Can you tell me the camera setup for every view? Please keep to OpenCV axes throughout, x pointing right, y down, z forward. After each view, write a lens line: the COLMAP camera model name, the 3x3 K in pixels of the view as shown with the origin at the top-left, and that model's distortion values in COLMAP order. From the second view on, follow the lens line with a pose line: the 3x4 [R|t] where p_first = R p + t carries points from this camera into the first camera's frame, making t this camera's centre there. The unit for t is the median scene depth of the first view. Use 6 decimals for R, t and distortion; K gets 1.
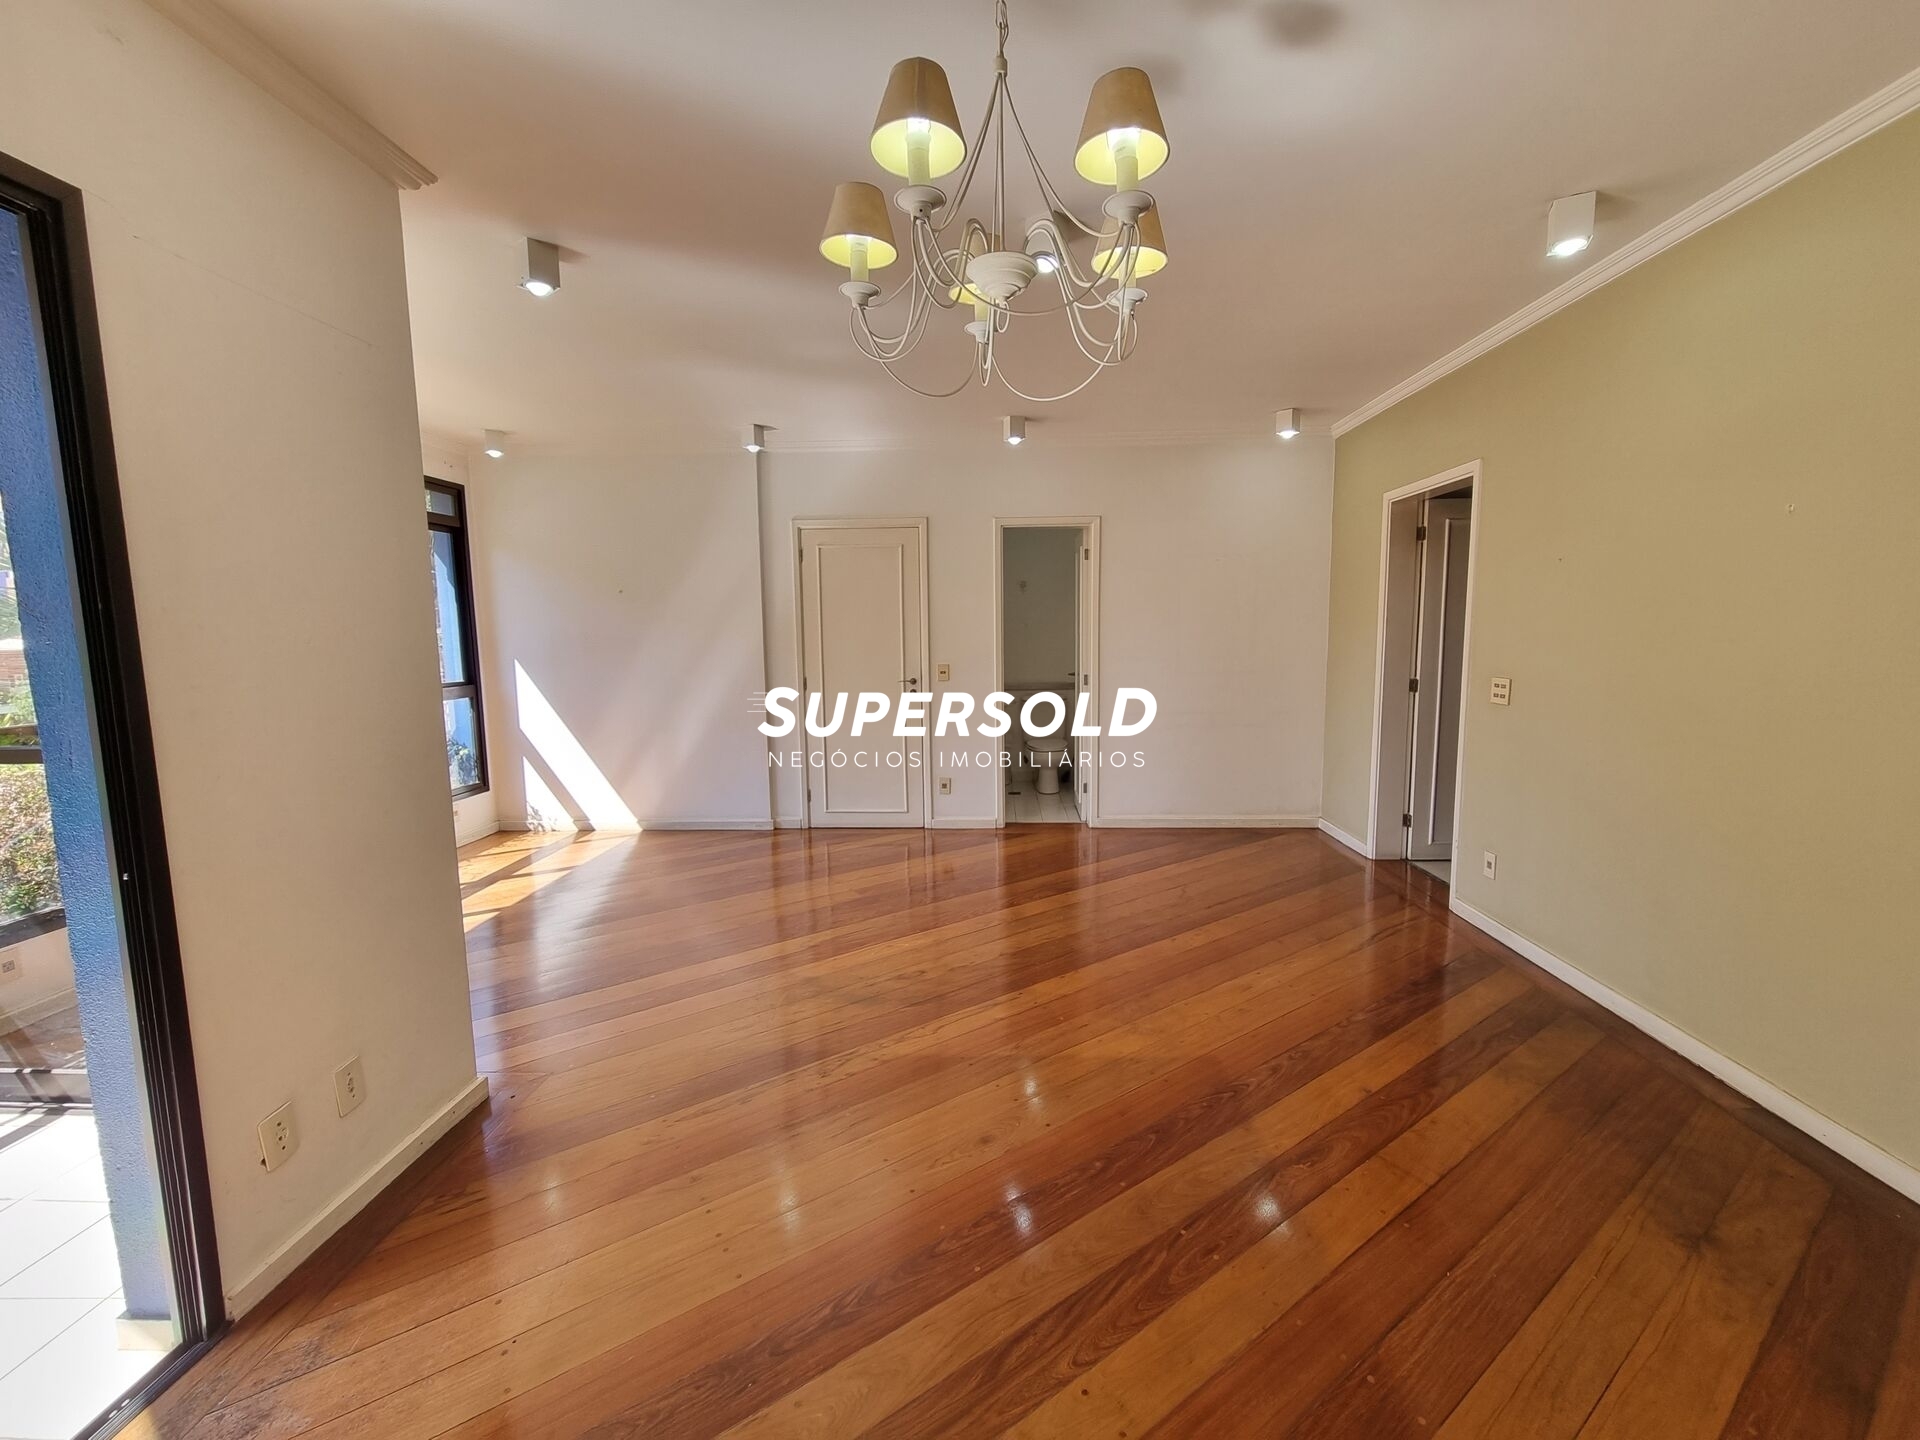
lens RADIAL K [[783.5, 0, 968.3], [0, 783.5, 718.4], [0, 0, 1]] dist [-0.001506, -0.000472]
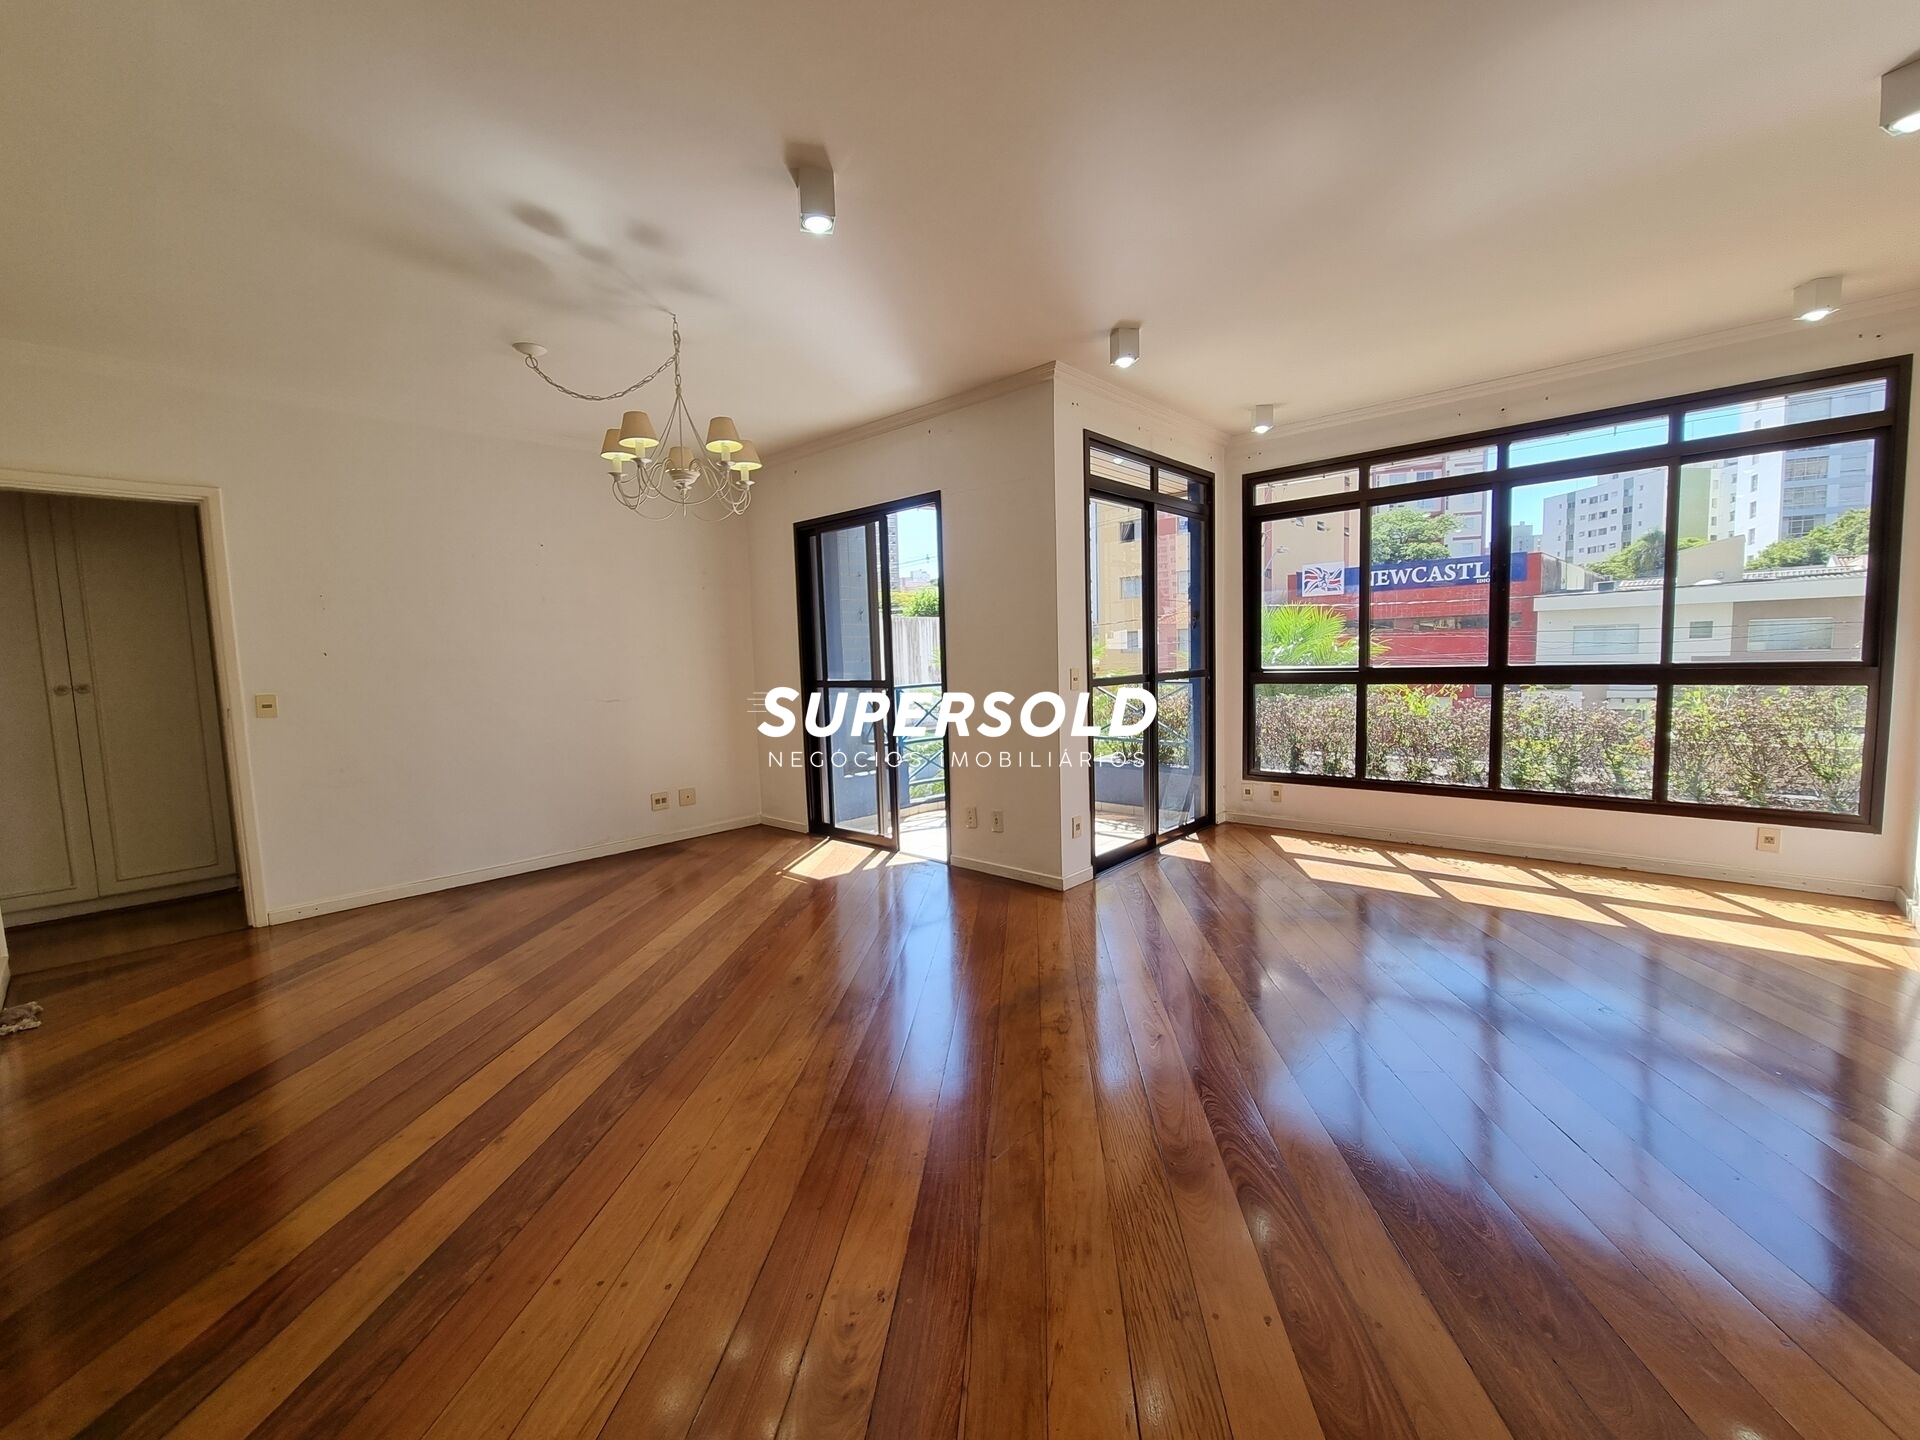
lens RADIAL K [[783.5, 0, 968.3], [0, 783.5, 718.4], [0, 0, 1]] dist [-0.001506, -0.000472]
pose [[-0.637974, 0.098143, -0.763778, 0.350722], [-0.049007, 0.984660, 0.167460, -0.072729], [0.768497, 0.144265, -0.623378, 0.827506]]
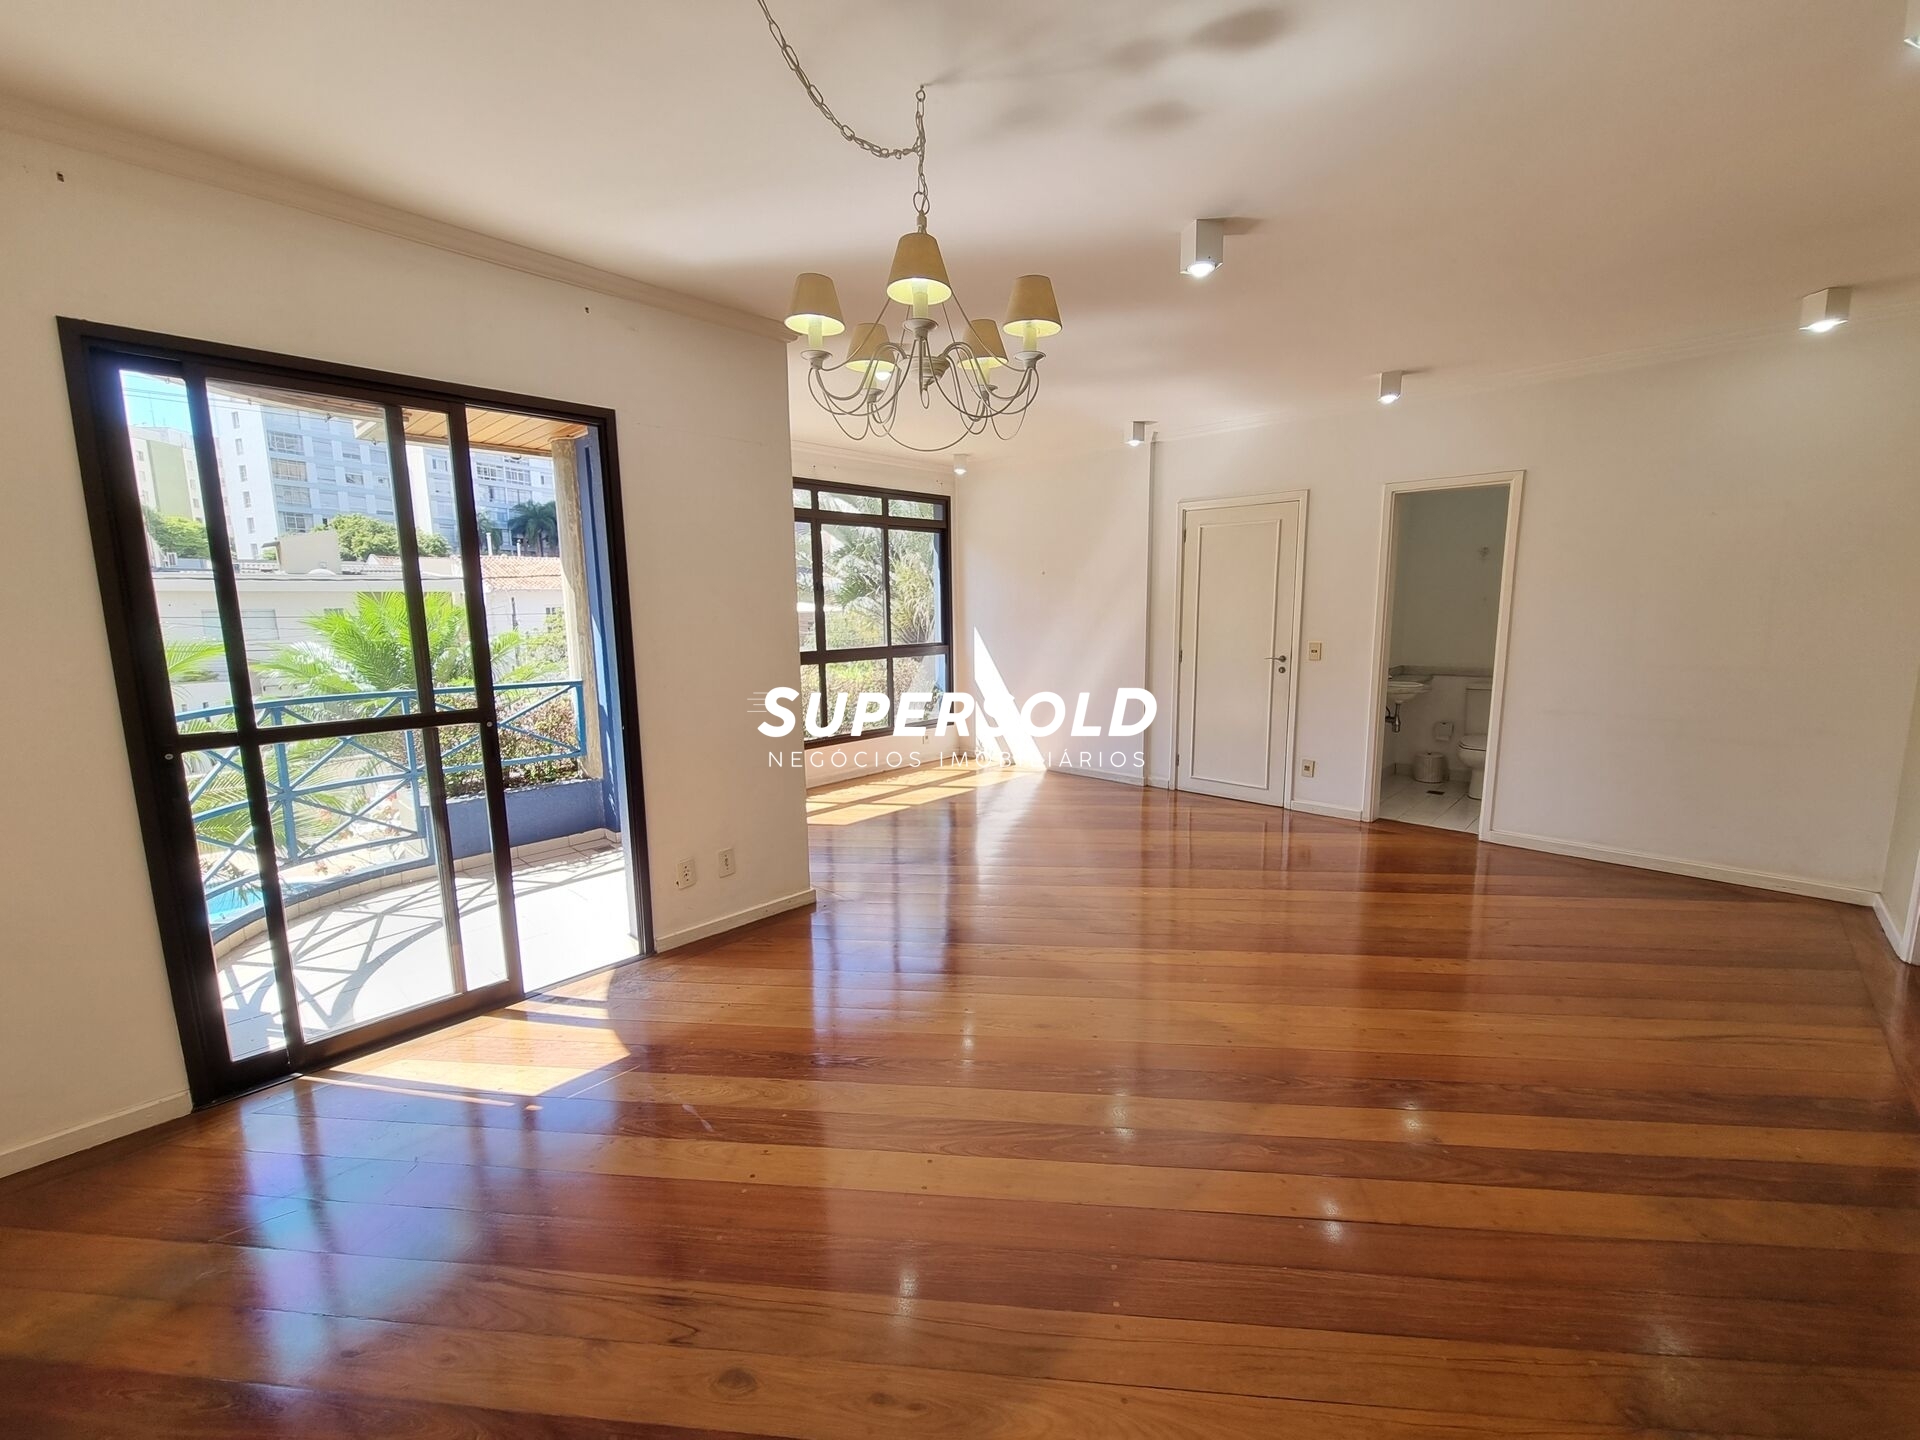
lens RADIAL K [[783.5, 0, 968.3], [0, 783.5, 718.4], [0, 0, 1]] dist [-0.001506, -0.000472]
pose [[0.759449, 0.099387, -0.642931, 0.276217], [-0.073384, 0.995042, 0.067134, -0.009713], [0.646415, -0.003804, 0.762977, -0.009094]]
